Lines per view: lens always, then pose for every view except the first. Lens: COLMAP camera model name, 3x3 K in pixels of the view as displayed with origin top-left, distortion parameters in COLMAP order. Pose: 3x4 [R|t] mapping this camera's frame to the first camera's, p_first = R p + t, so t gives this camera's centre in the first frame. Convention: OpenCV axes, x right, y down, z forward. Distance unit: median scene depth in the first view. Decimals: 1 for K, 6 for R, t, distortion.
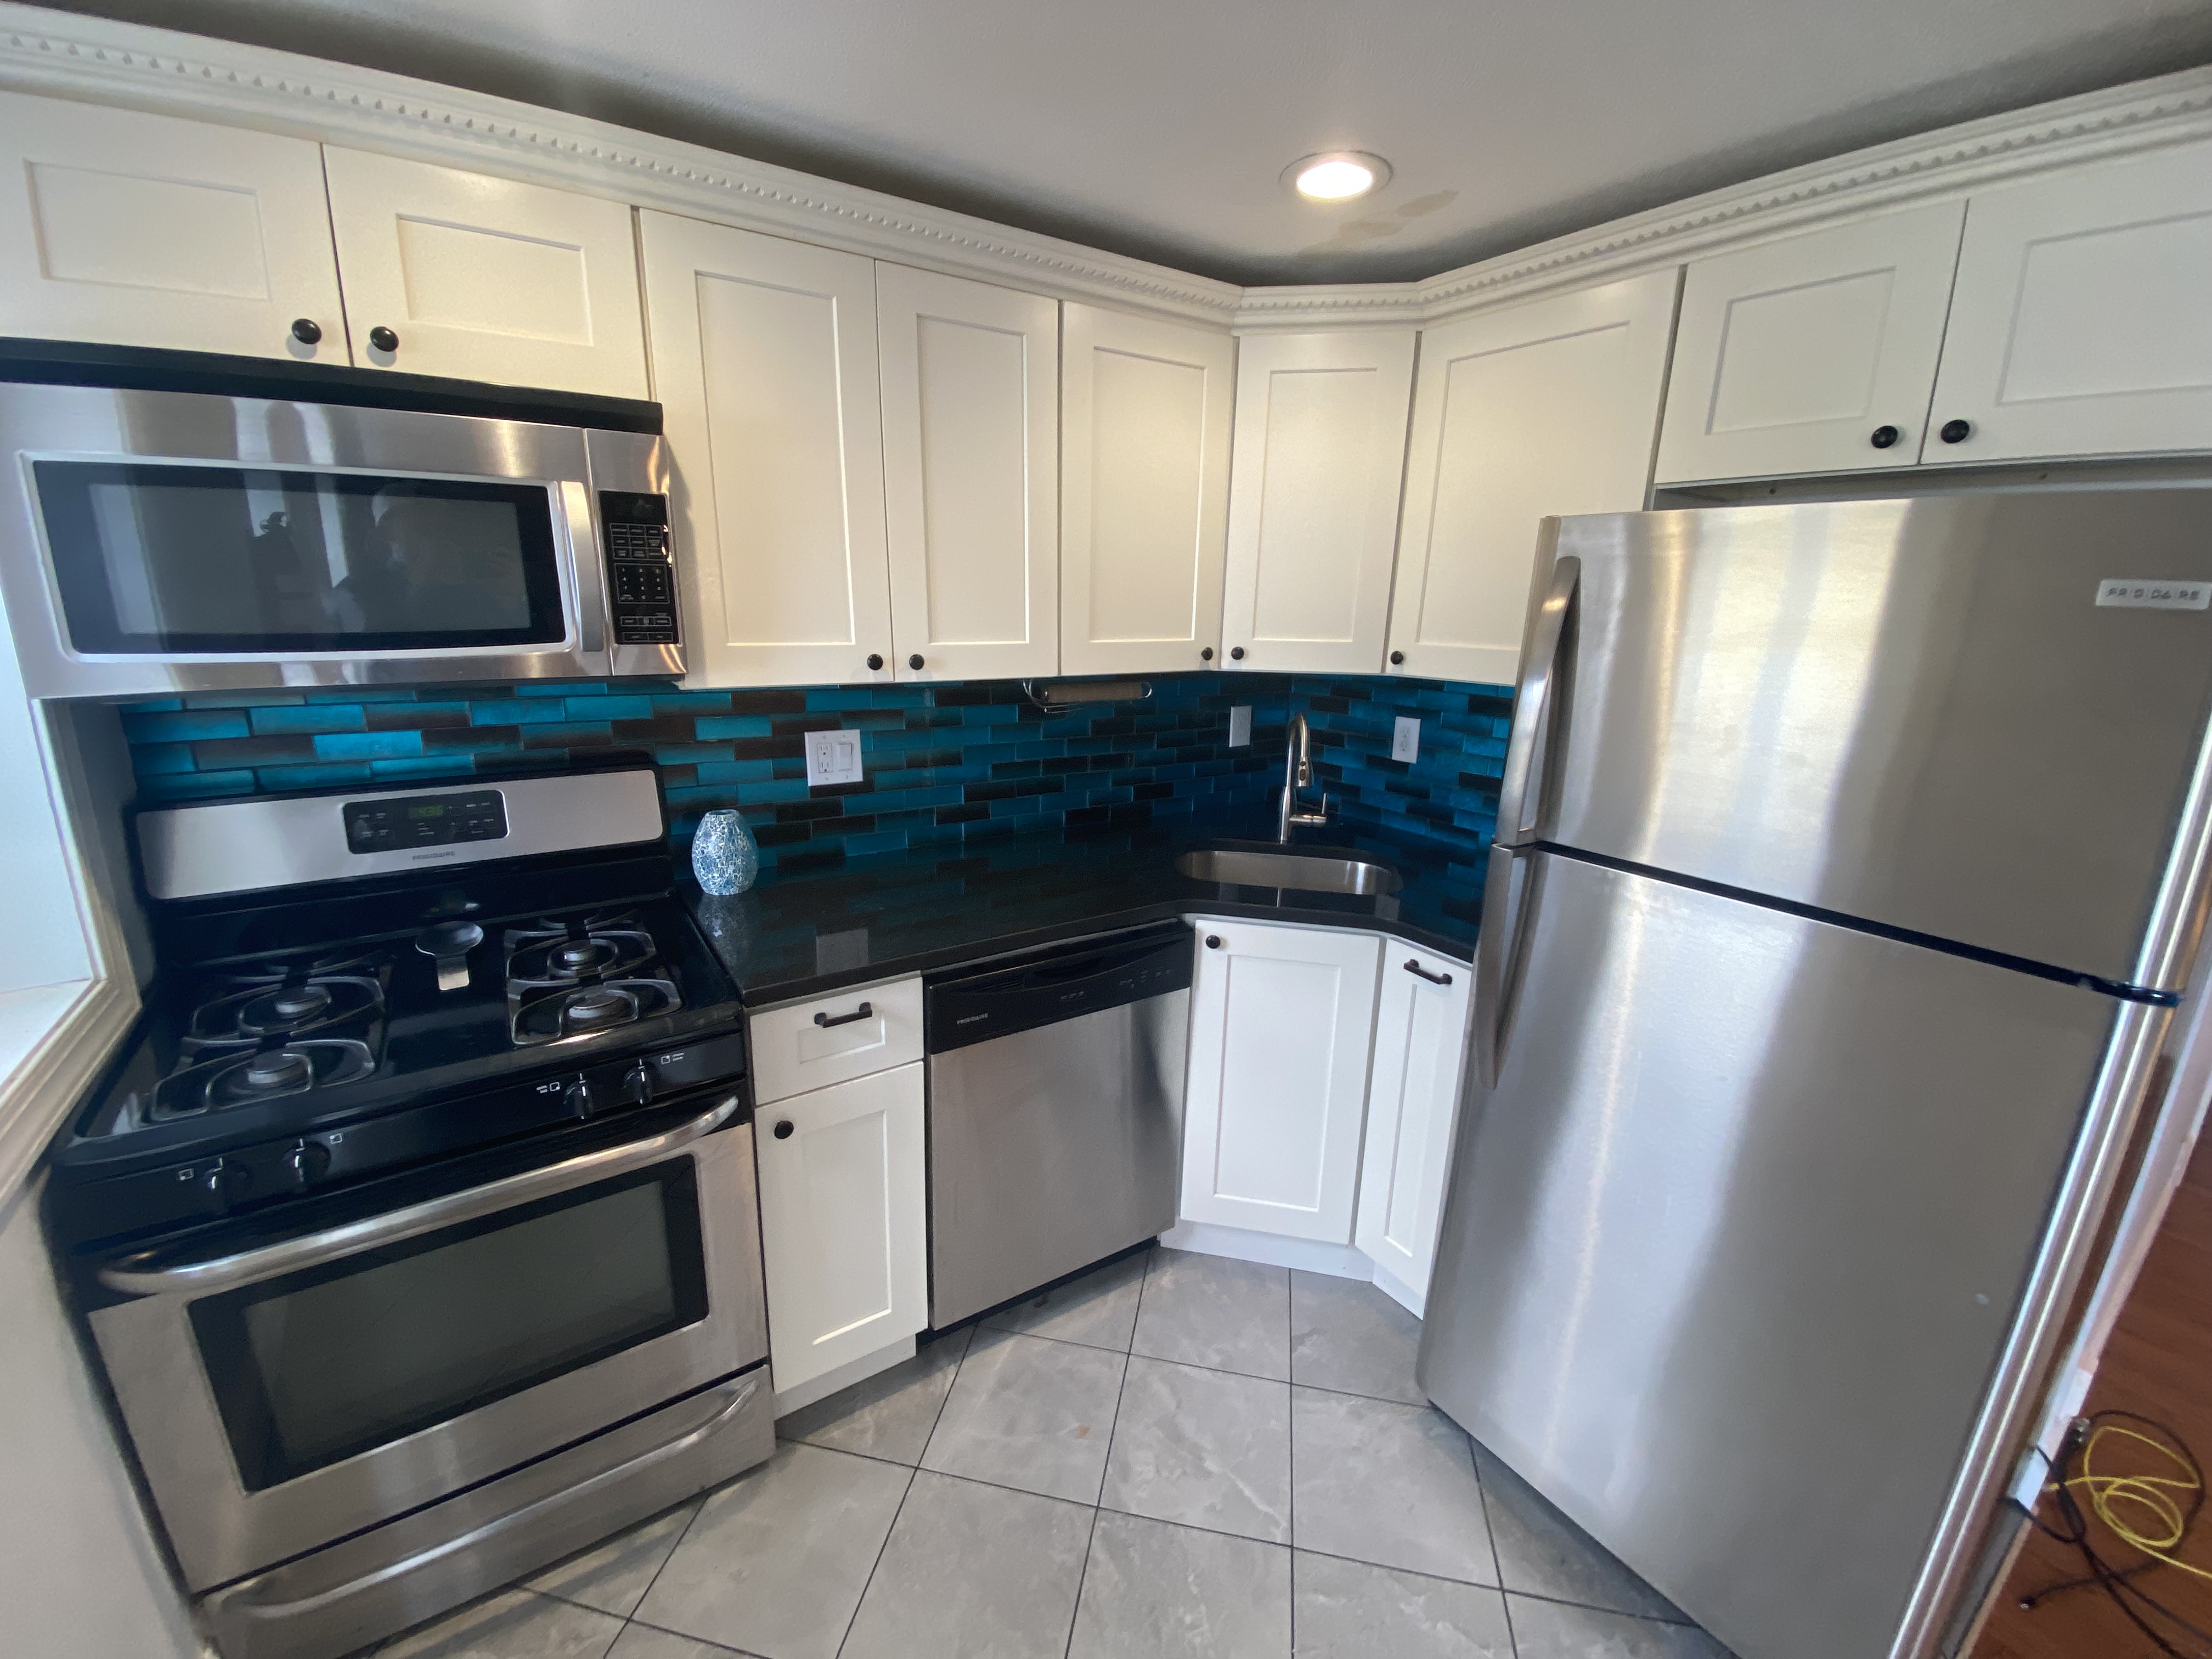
lens RADIAL K [[870.0, 0, 1103.8], [0, 870.0, 822.1], [0, 0, 1]] dist [0.021792, -0.018046]
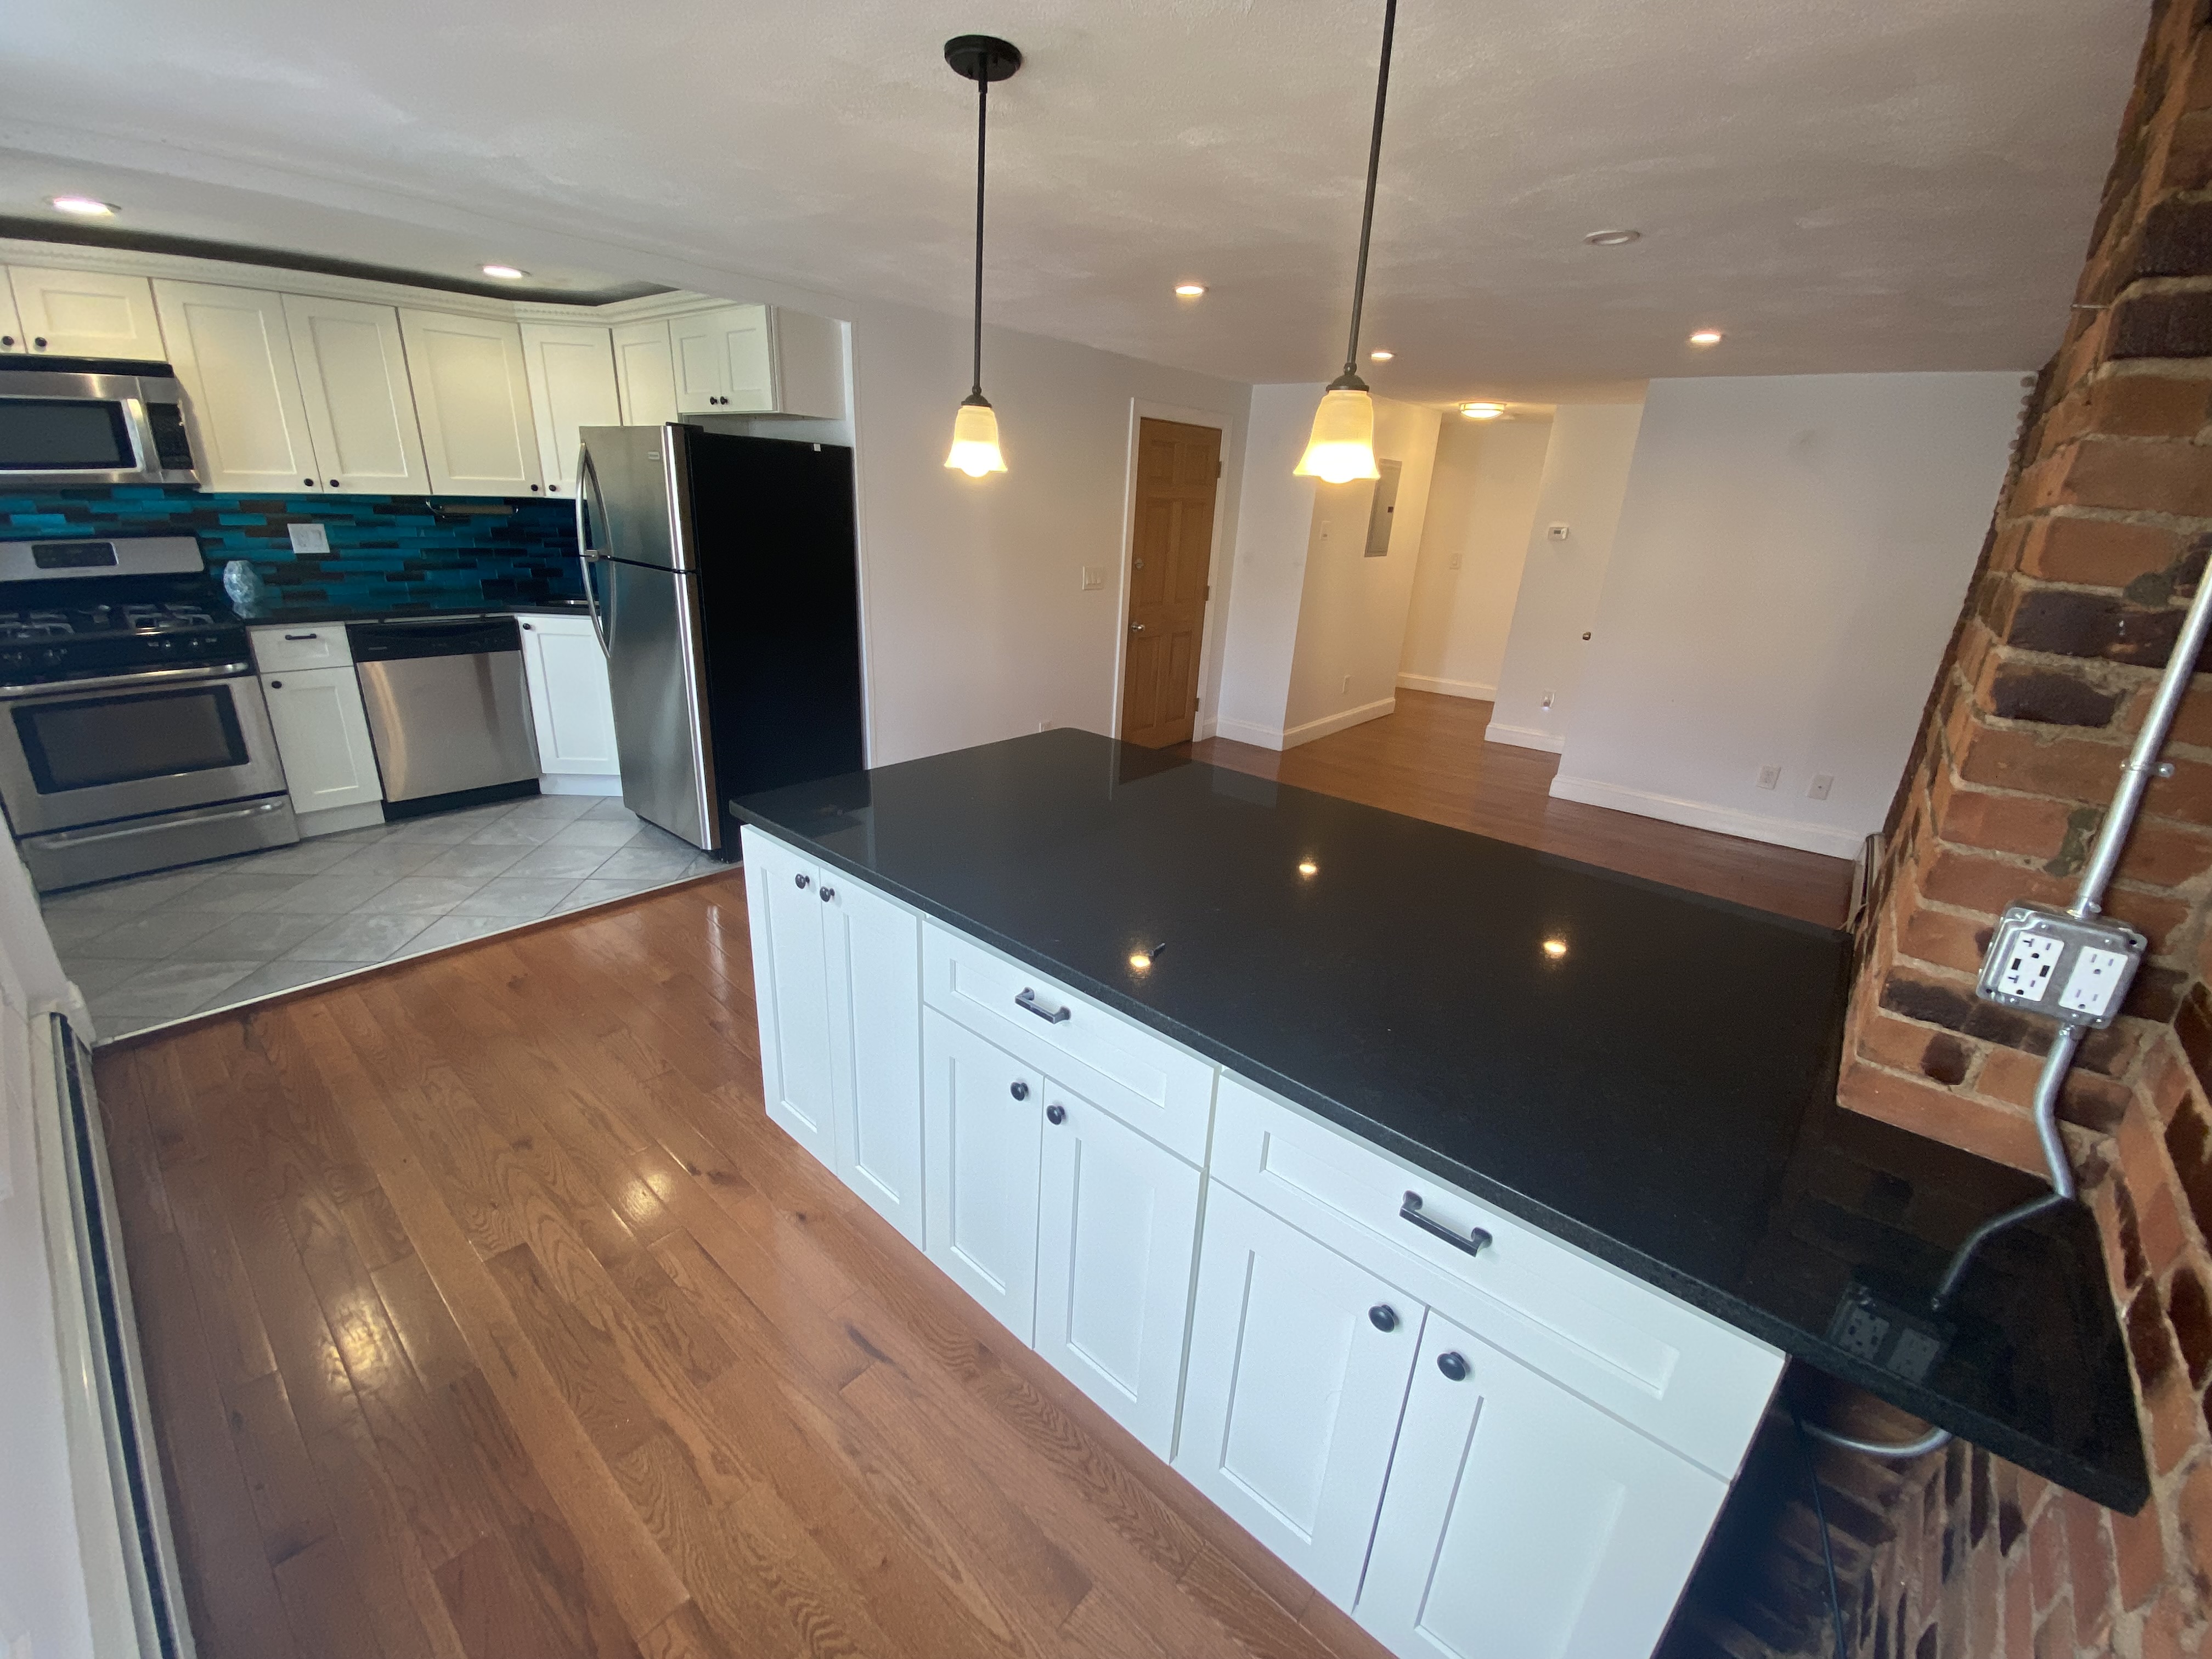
lens RADIAL K [[892.9, 0, 1099.0], [0, 892.9, 823.2], [0, 0, 1]] dist [0.016582, -0.016813]
pose [[0.966306, -0.069487, 0.247838, 1.045307], [0.041803, 0.992454, 0.115269, 0.490361], [-0.253977, -0.101025, 0.961920, -1.738889]]
